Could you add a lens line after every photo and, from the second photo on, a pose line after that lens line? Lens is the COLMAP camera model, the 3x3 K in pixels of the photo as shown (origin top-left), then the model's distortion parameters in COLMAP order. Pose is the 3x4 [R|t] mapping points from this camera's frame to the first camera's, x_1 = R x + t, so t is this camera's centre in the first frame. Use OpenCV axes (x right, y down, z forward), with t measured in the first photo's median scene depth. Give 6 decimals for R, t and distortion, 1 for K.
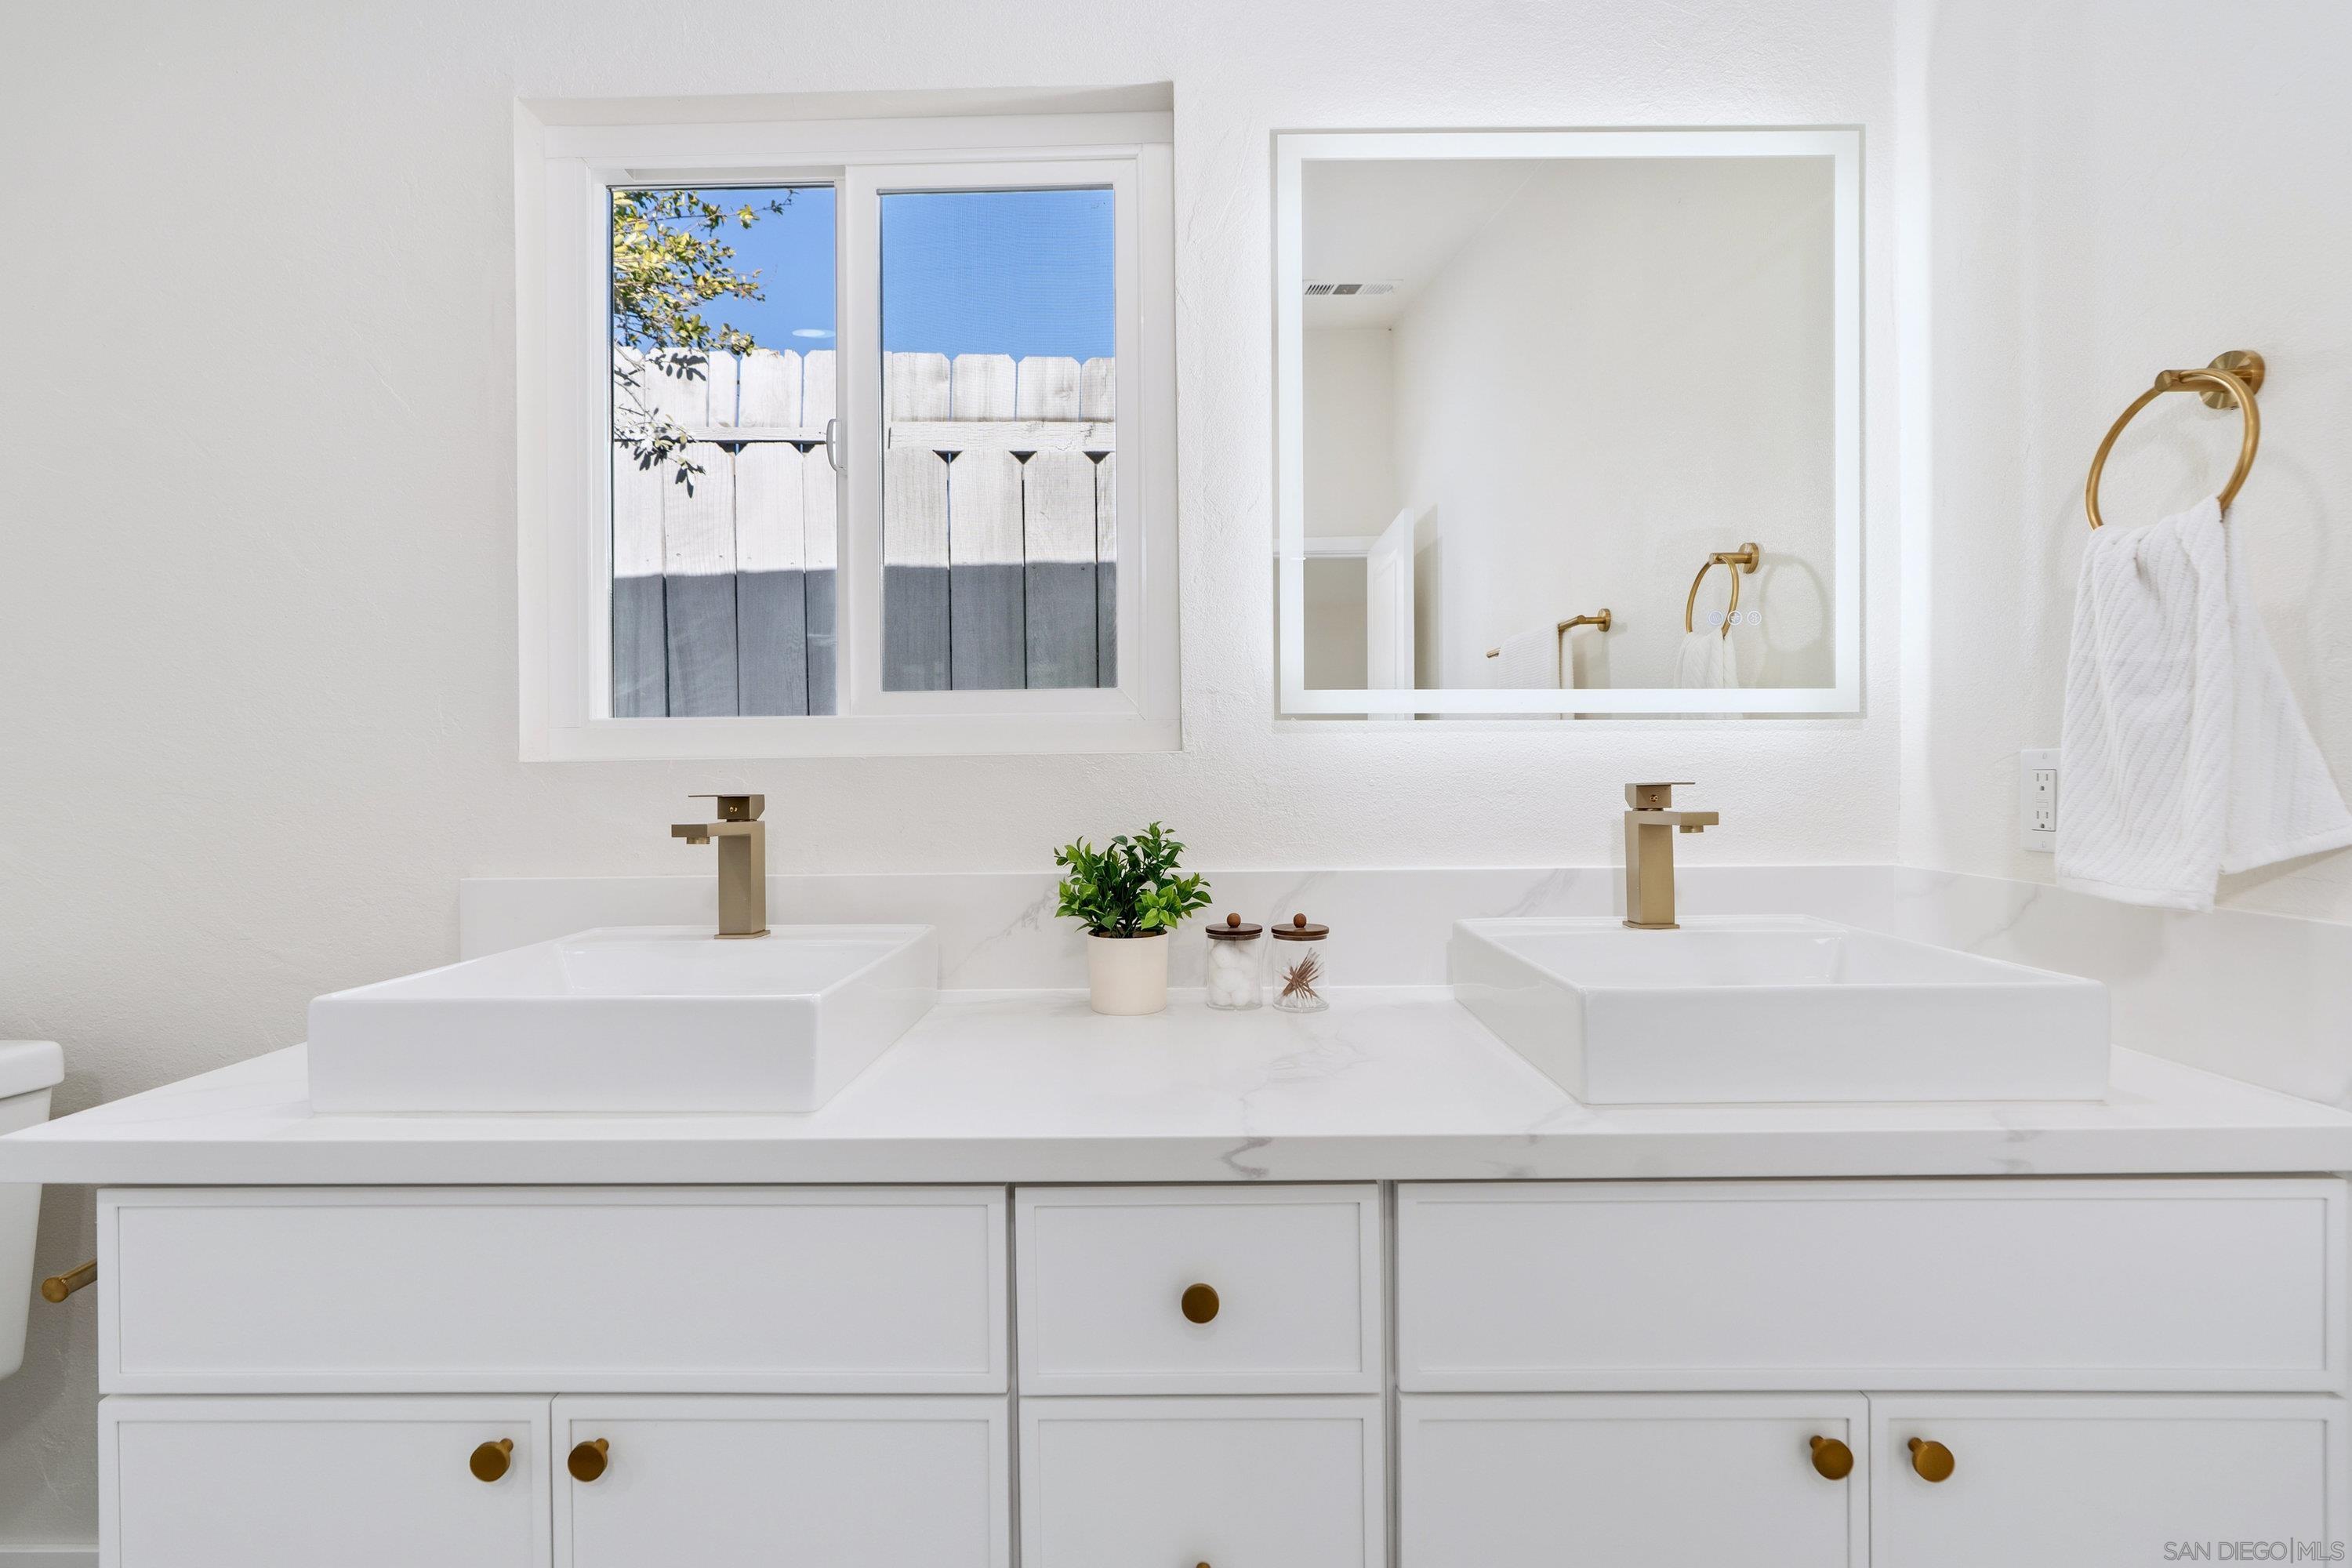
lens RADIAL K [[1083.3, 0, 1178.8], [0, 1083.3, 774.5], [0, 0, 1]] dist [-0.006855, 0.003110]
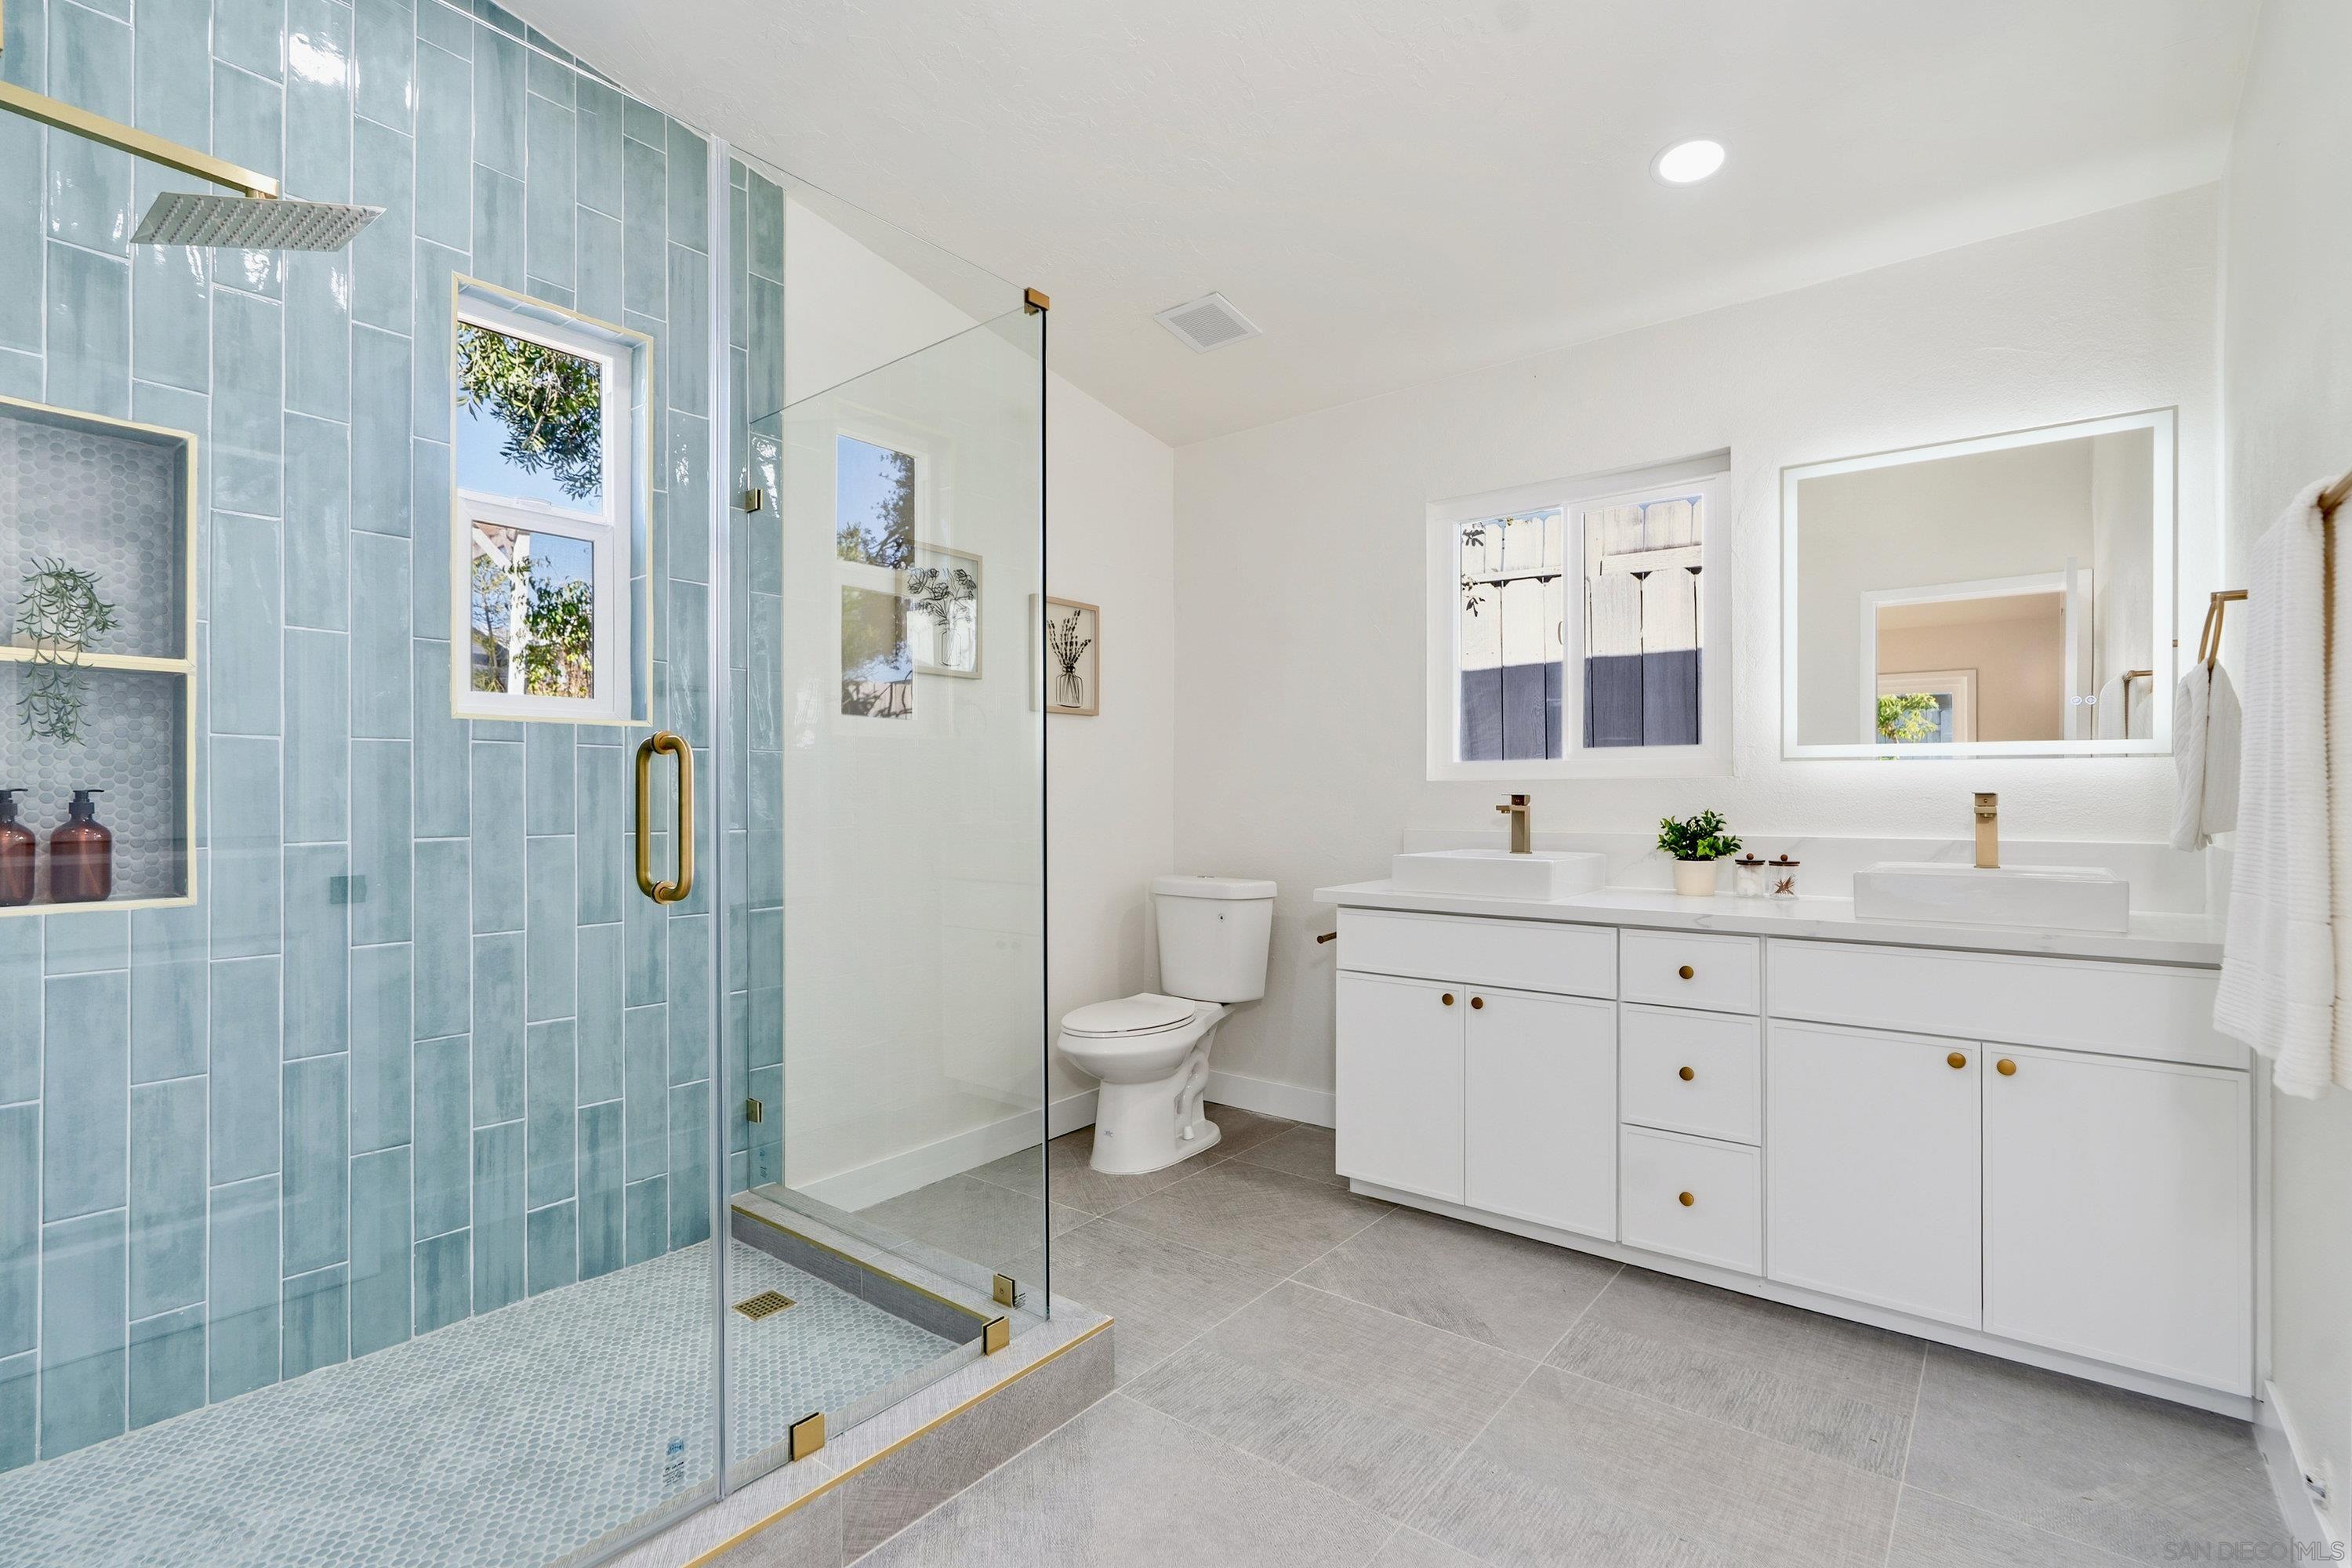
lens RADIAL K [[1083.3, 0, 1177.9], [0, 1083.3, 787.7], [0, 0, 1]] dist [-0.006855, 0.003110]
pose [[0.794268, 0.007077, -0.607527, 0.435775], [-0.010768, 0.999939, -0.002429, 0.017208], [0.607473, 0.008471, 0.794295, -1.322561]]
